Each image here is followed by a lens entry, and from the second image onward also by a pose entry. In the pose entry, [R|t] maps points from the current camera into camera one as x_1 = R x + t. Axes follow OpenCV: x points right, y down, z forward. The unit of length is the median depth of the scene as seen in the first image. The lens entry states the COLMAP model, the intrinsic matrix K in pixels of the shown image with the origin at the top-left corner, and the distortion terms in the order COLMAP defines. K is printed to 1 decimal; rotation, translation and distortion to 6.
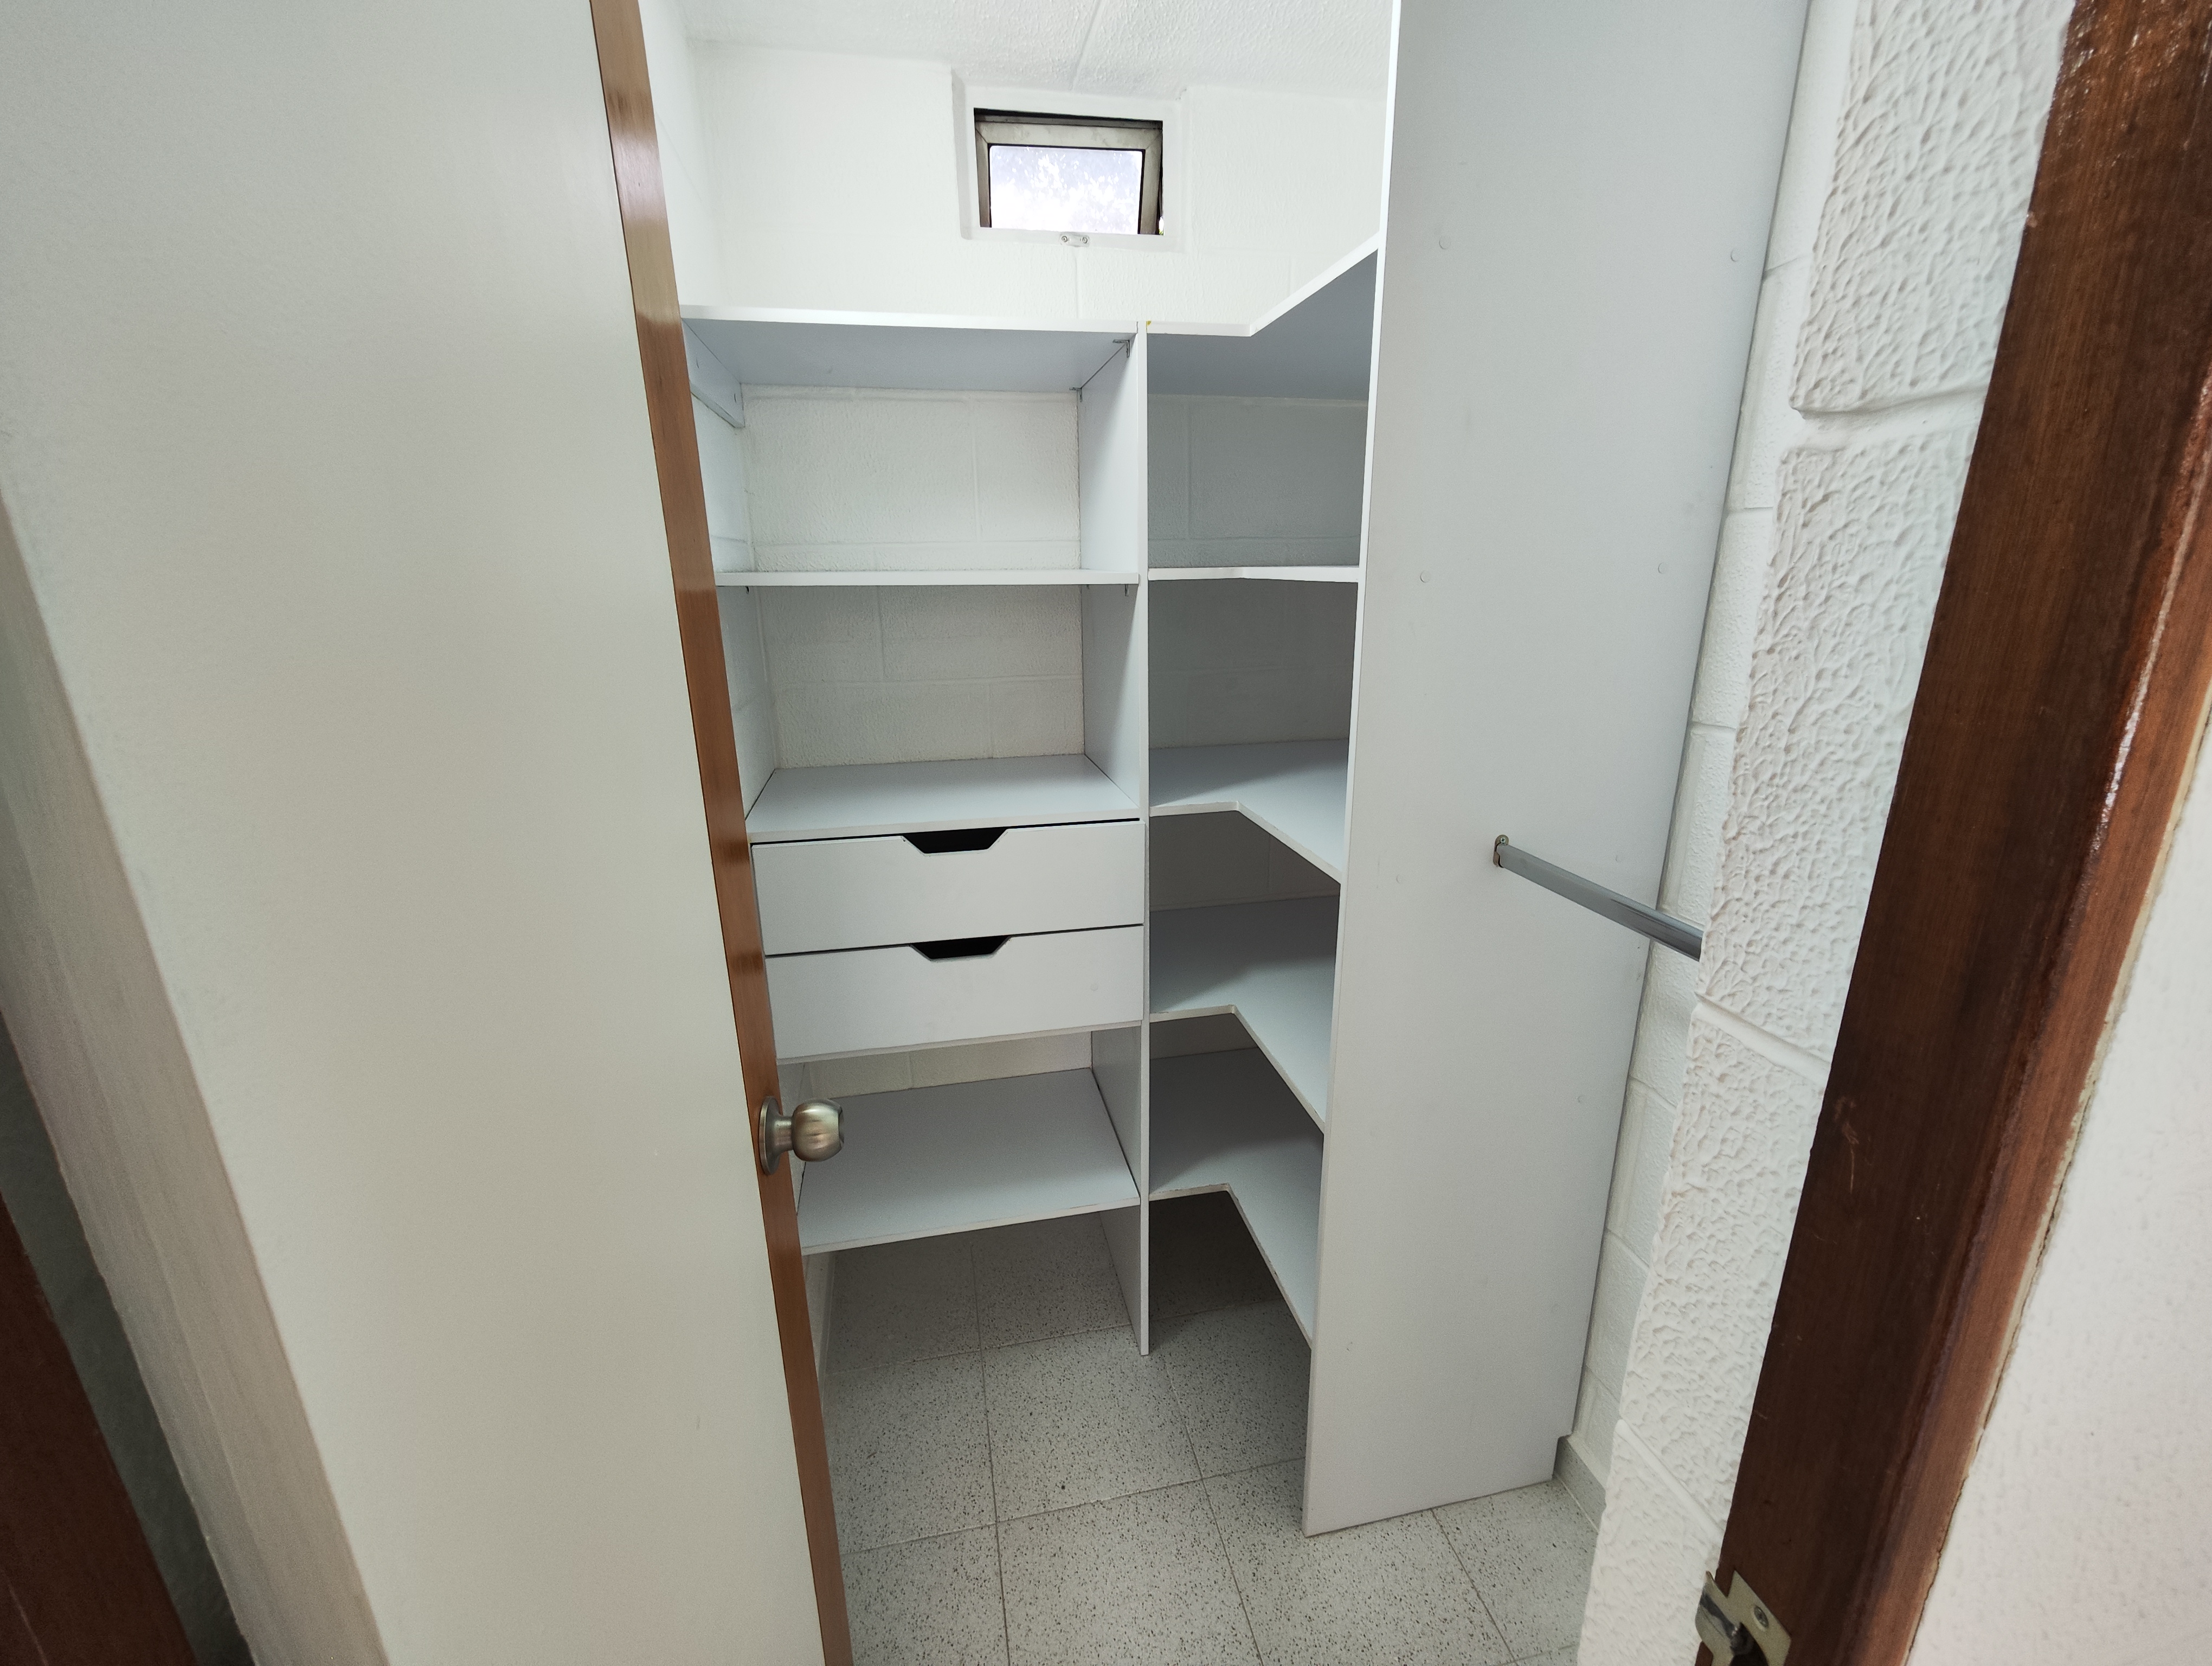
lens RADIAL K [[912.1, 0, 1106.0], [0, 912.1, 833.0], [0, 0, 1]] dist [-0.001464, -0.000139]
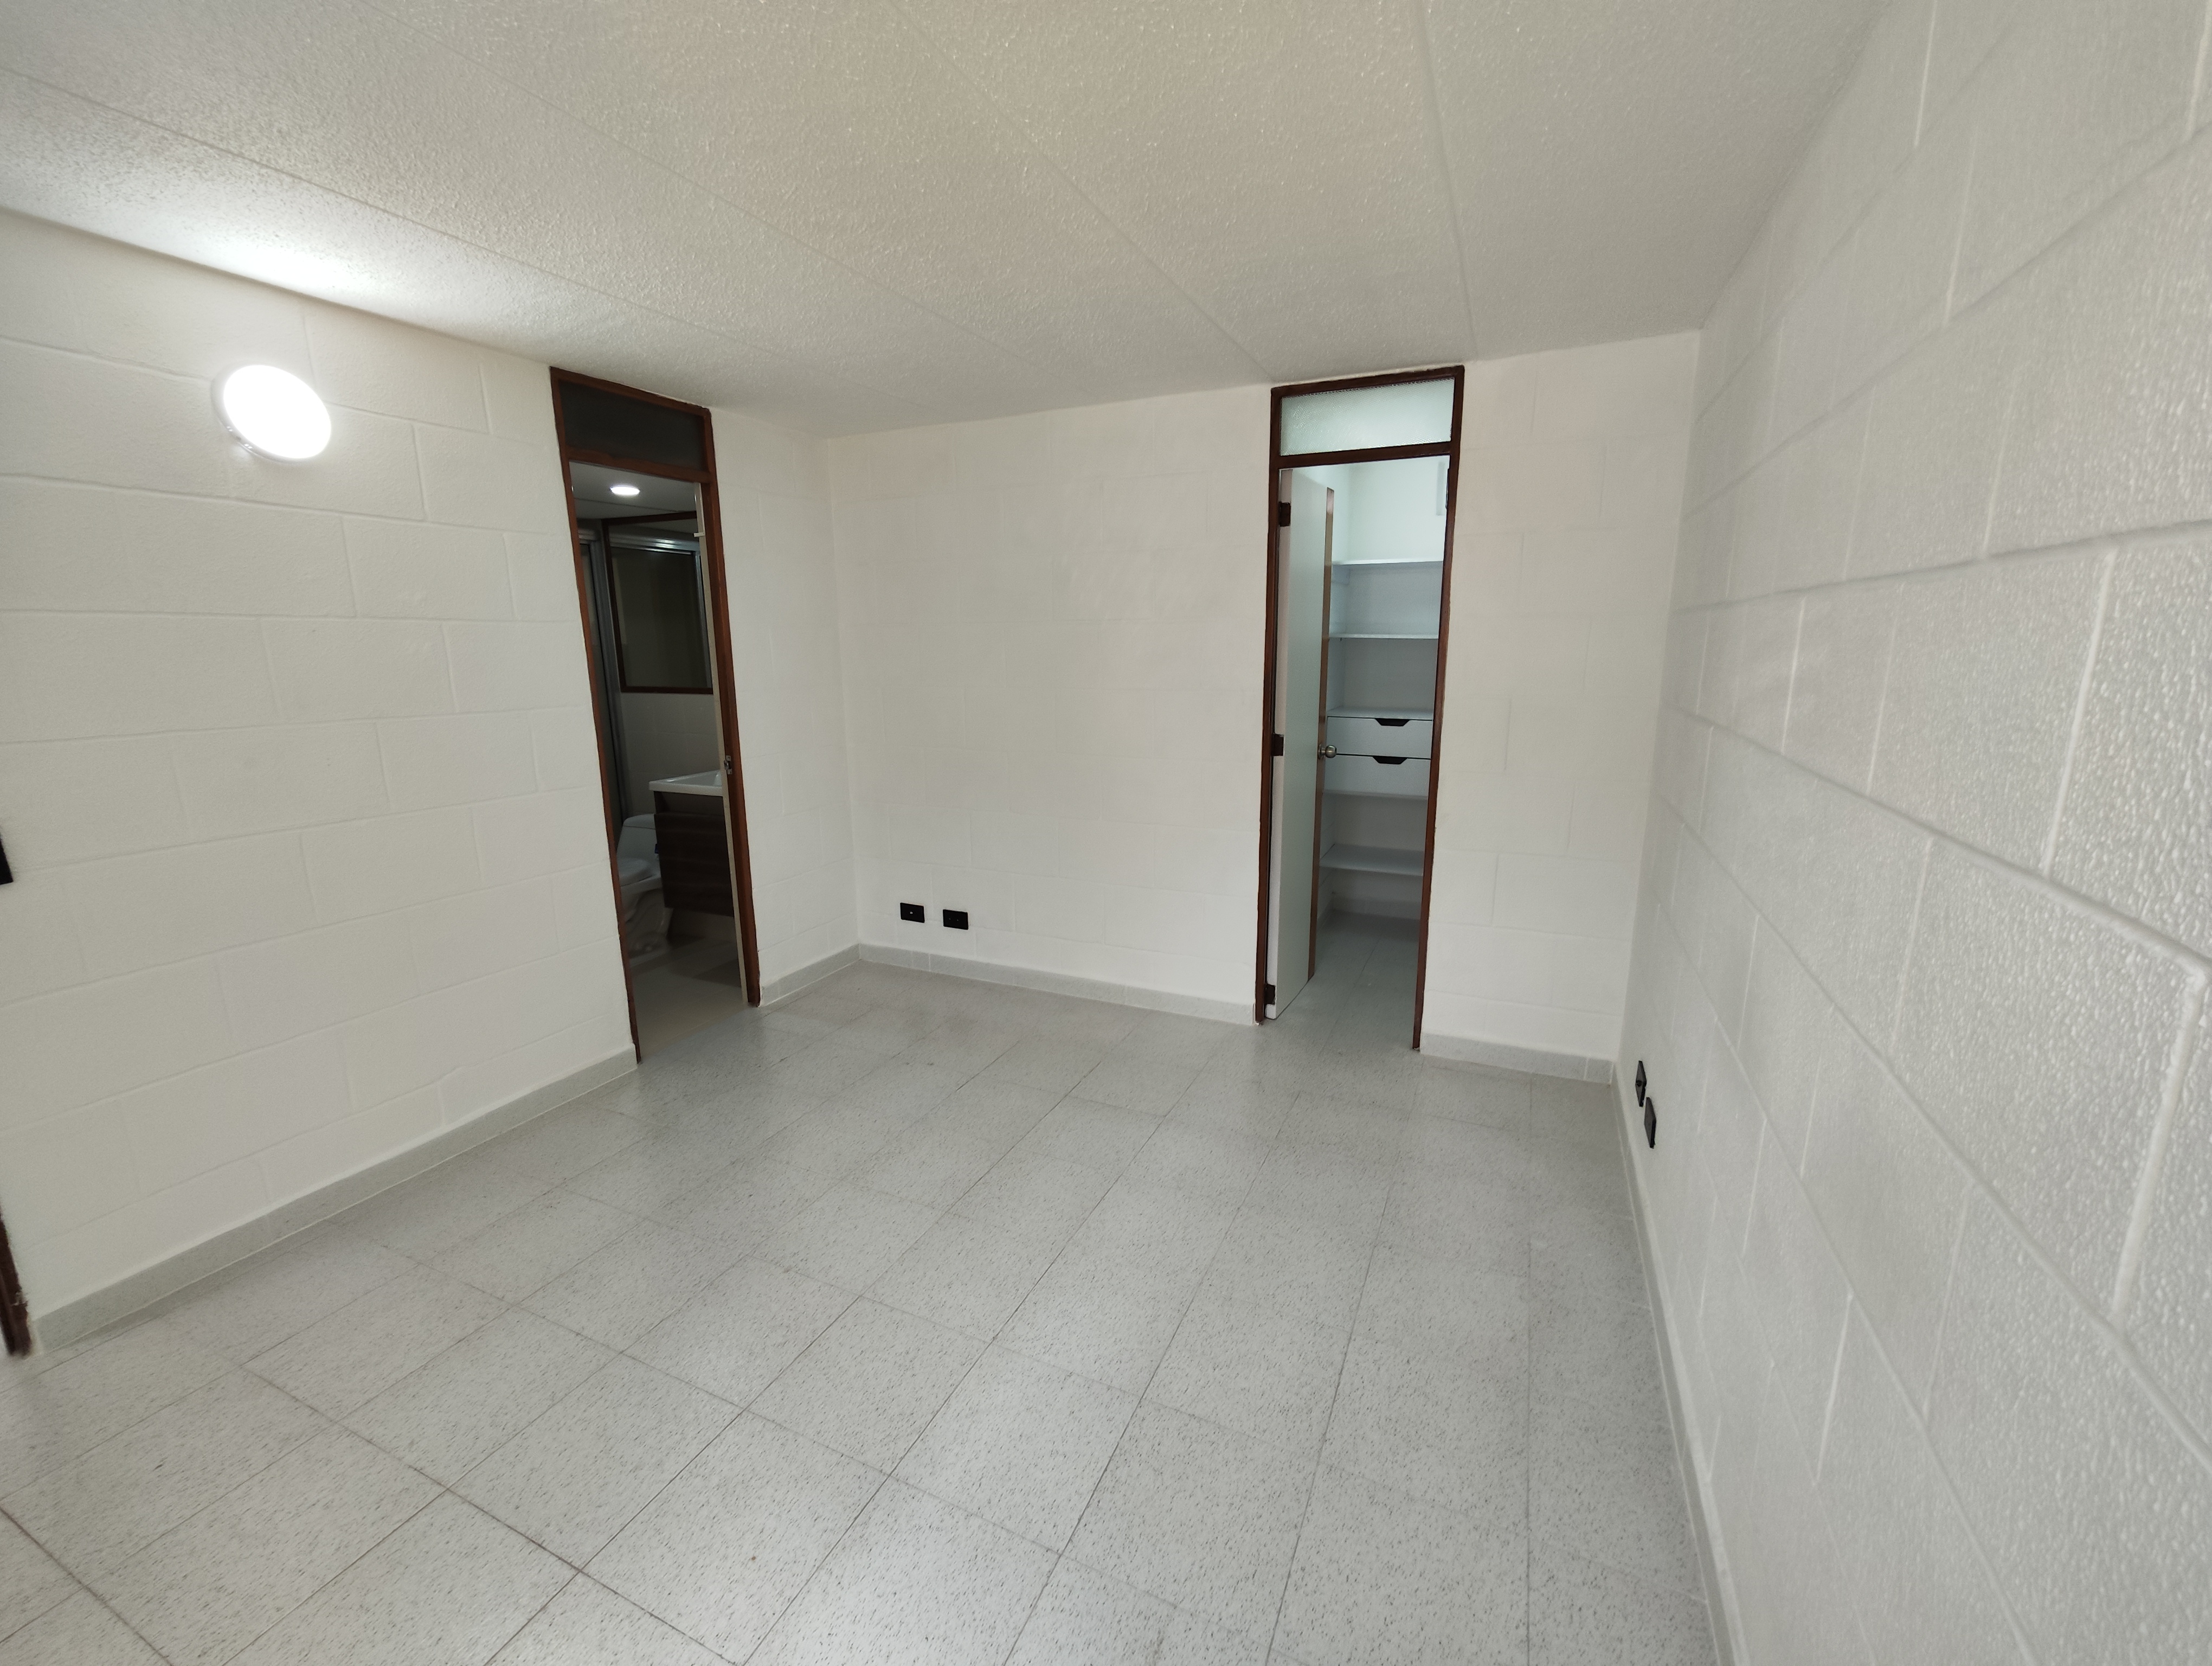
lens RADIAL K [[912.1, 0, 1106.0], [0, 912.1, 833.0], [0, 0, 1]] dist [-0.001464, -0.000139]
pose [[0.808916, 0.131285, -0.573079, 0.816012], [-0.168504, 0.985627, -0.012054, 0.548280], [0.563260, 0.106316, 0.819412, -1.884585]]
